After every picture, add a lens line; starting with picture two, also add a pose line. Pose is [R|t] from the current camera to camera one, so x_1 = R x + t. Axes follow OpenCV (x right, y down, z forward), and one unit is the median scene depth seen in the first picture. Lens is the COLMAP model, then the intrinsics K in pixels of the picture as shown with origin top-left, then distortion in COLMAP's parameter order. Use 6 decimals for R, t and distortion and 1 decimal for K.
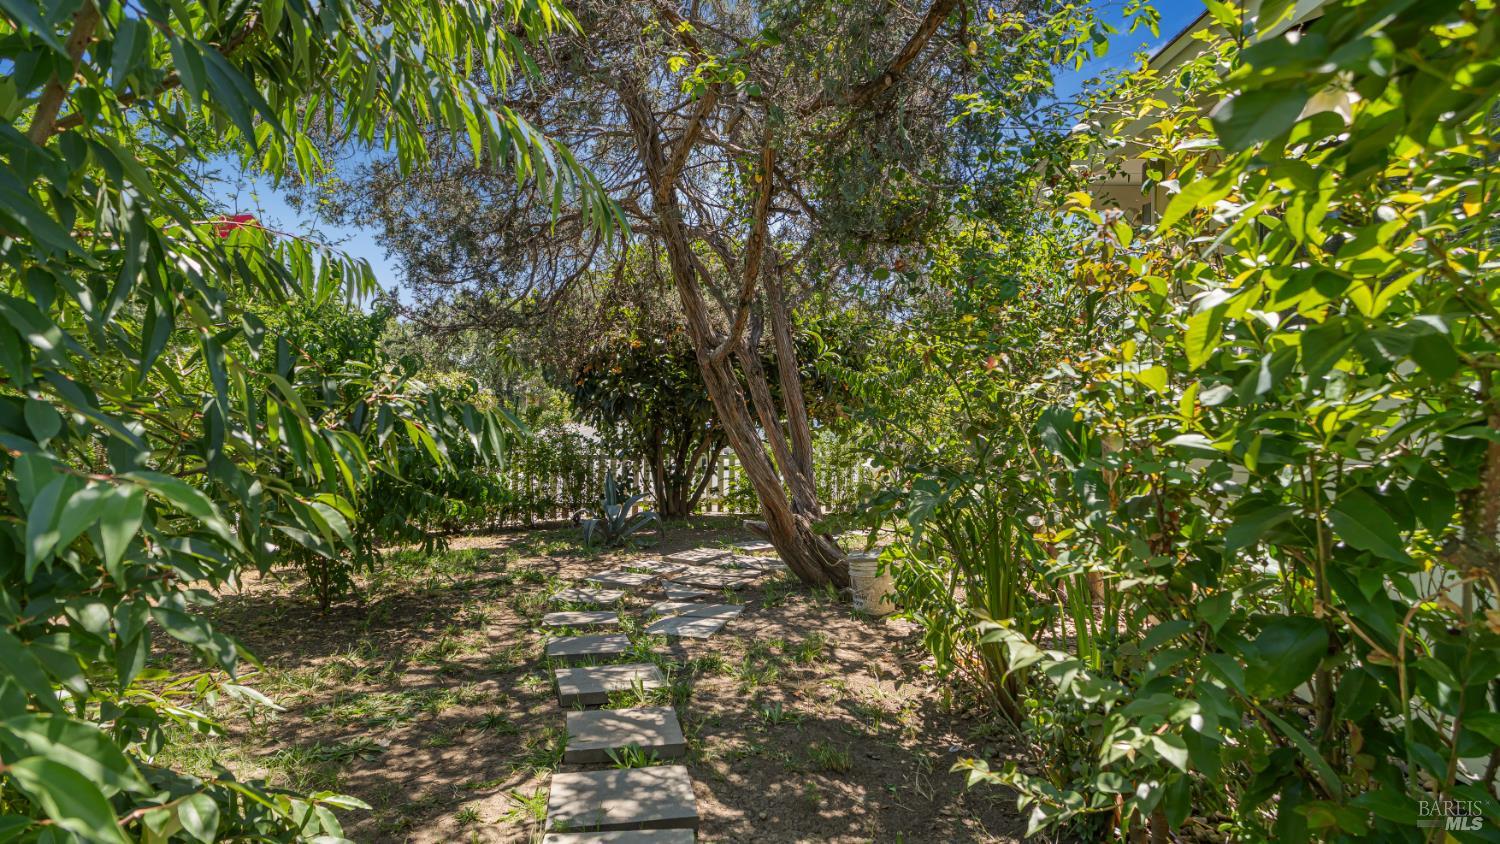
lens RADIAL K [[759.3, 0, 754.2], [0, 759.3, 423.3], [0, 0, 1]] dist [-0.031930, 0.002097]
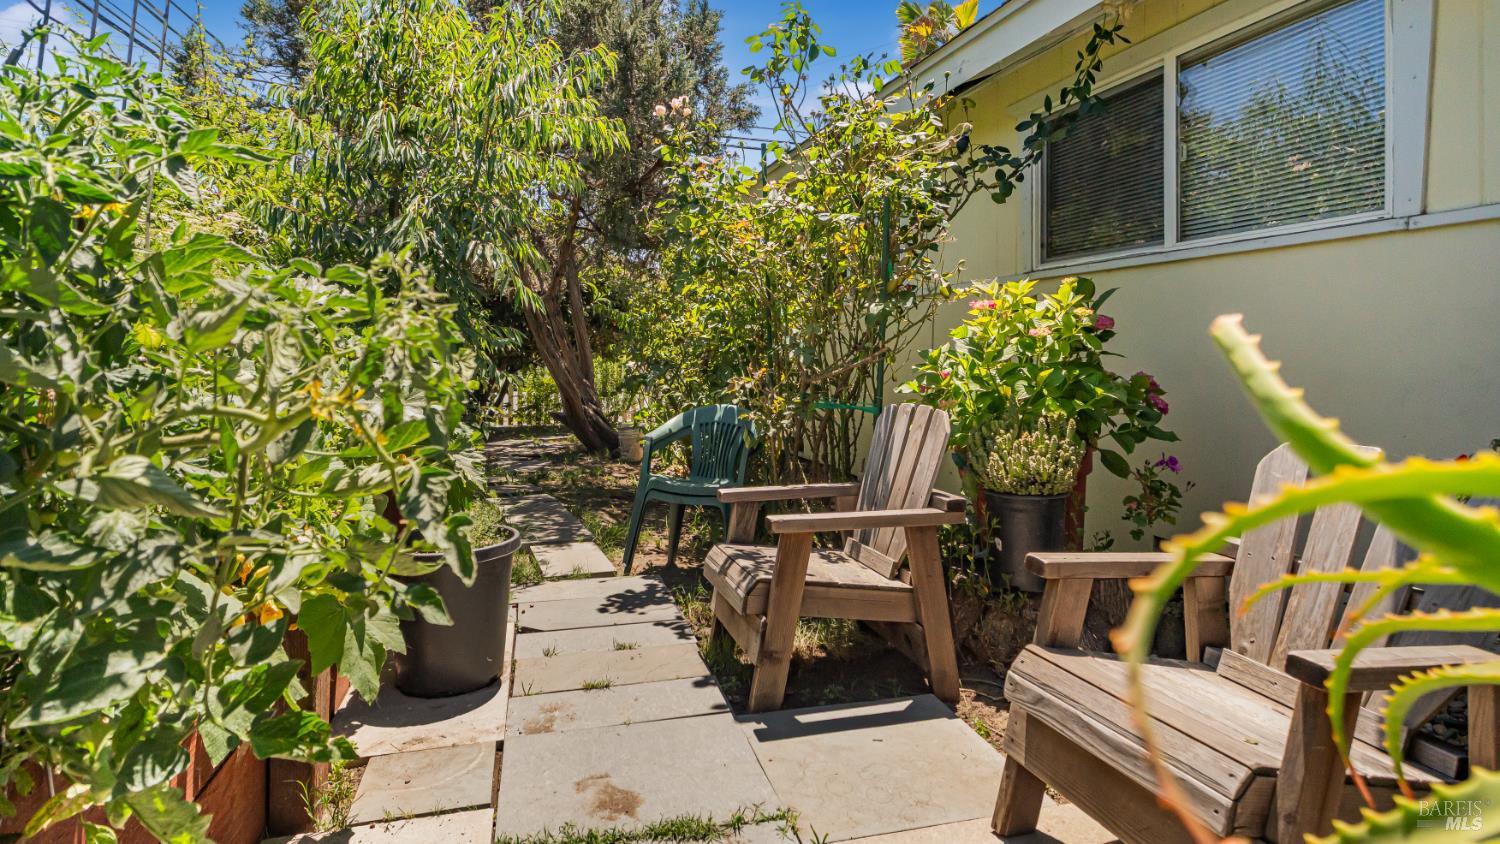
lens RADIAL K [[759.3, 0, 754.7], [0, 759.3, 420.9], [0, 0, 1]] dist [-0.031930, 0.002097]
pose [[0.952965, -0.020830, 0.302362, -0.059185], [-0.003592, 0.996789, 0.079990, 0.019043], [-0.303058, -0.077314, 0.949831, -0.425465]]
